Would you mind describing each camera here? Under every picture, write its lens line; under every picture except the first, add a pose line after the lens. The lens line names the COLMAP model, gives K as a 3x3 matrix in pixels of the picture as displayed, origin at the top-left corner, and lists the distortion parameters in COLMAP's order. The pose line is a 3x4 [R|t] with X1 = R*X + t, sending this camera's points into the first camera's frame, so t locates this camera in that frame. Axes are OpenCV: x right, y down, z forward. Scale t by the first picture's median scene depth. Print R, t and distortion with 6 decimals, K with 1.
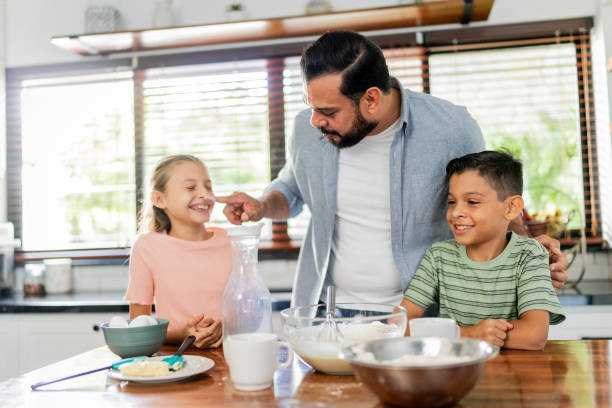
lens RADIAL K [[612.5, 0, 298.3], [0, 612.5, 199.8], [0, 0, 1]] dist [-0.011033, 0.000000]
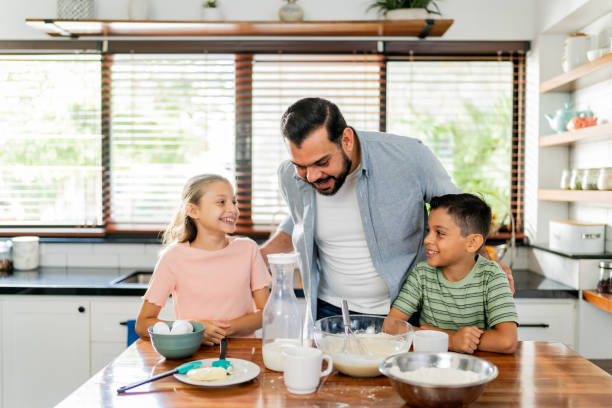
lens RADIAL K [[612.5, 0, 302.0], [0, 612.5, 206.3], [0, 0, 1]] dist [-0.011033, 0.000000]
pose [[0.987355, 0.031665, 0.155331, -0.101058], [-0.045312, 0.995340, 0.085118, -0.066860], [-0.151912, -0.091080, 0.984189, -0.082514]]
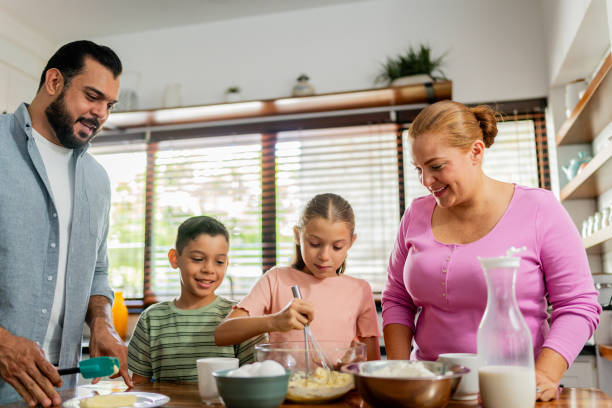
lens RADIAL K [[612.5, 0, 293.0], [0, 612.5, 198.3], [0, 0, 1]] dist [-0.011033, 0.000000]
pose [[0.997849, 0.006359, -0.065252, 0.087598], [-0.012859, 0.994937, -0.099673, 0.002134], [0.064287, 0.100298, 0.992878, -0.120870]]
